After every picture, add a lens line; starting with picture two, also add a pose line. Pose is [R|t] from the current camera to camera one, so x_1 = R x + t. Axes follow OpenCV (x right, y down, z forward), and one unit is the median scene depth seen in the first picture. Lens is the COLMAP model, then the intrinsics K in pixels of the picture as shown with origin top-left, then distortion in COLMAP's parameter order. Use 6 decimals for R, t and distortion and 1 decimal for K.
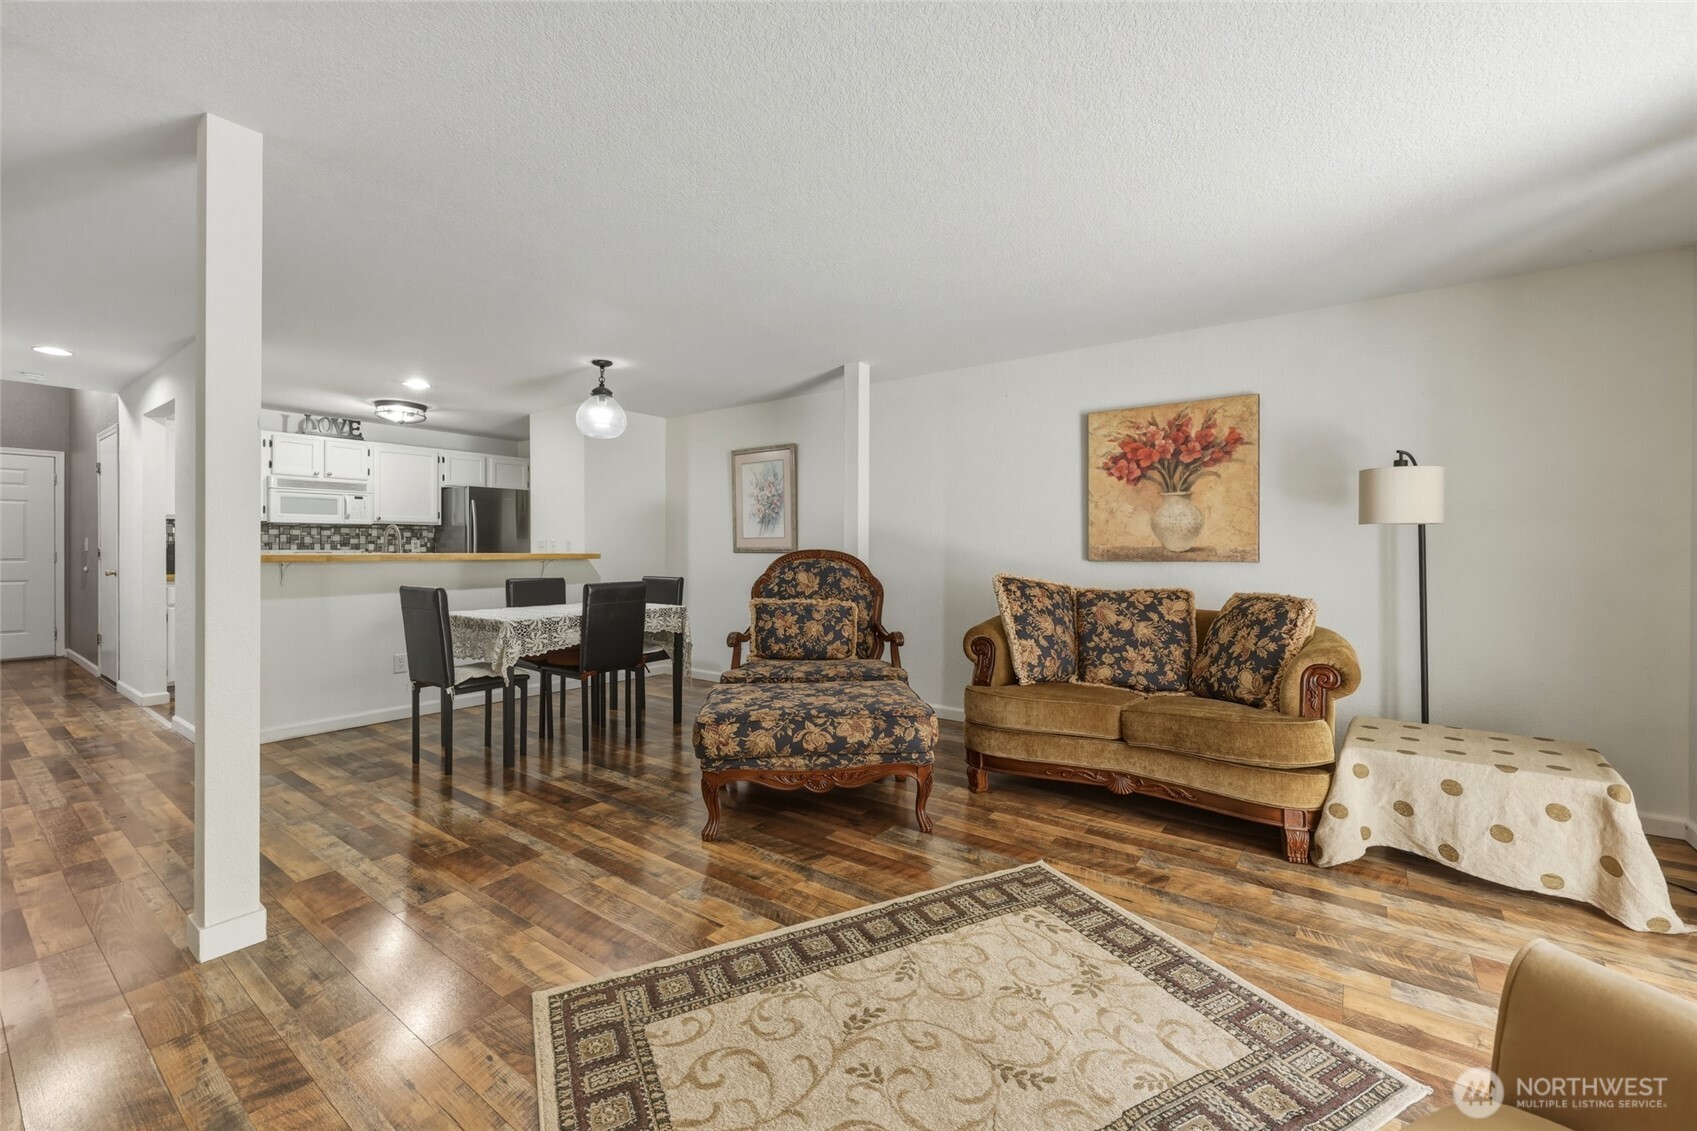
lens RADIAL K [[682.9, 0, 866.1], [0, 682.9, 549.6], [0, 0, 1]] dist [-0.005006, 0.001393]
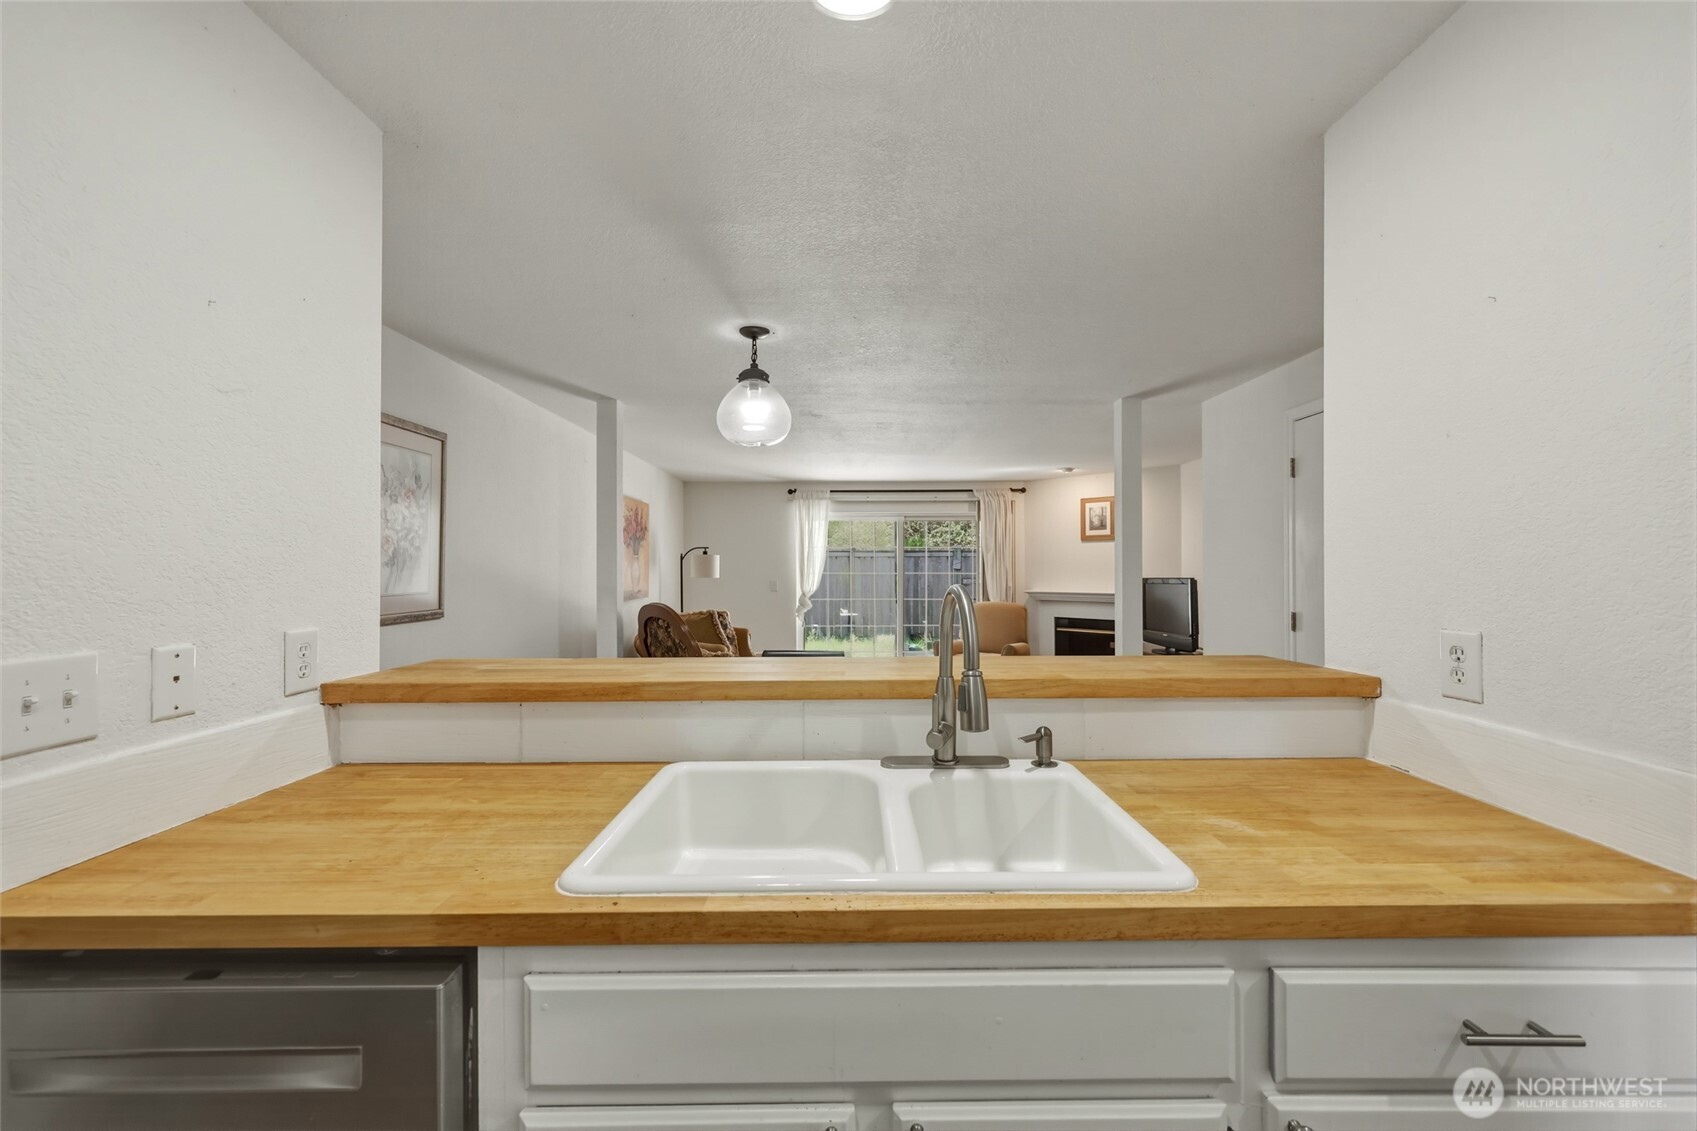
lens RADIAL K [[682.9, 0, 841.3], [0, 682.9, 562.8], [0, 0, 1]] dist [-0.005006, 0.001393]
pose [[-0.566279, 0.008556, 0.824169, -1.134866], [0.004602, 0.999963, -0.007220, -0.055192], [-0.824201, -0.000295, -0.566298, 1.528391]]
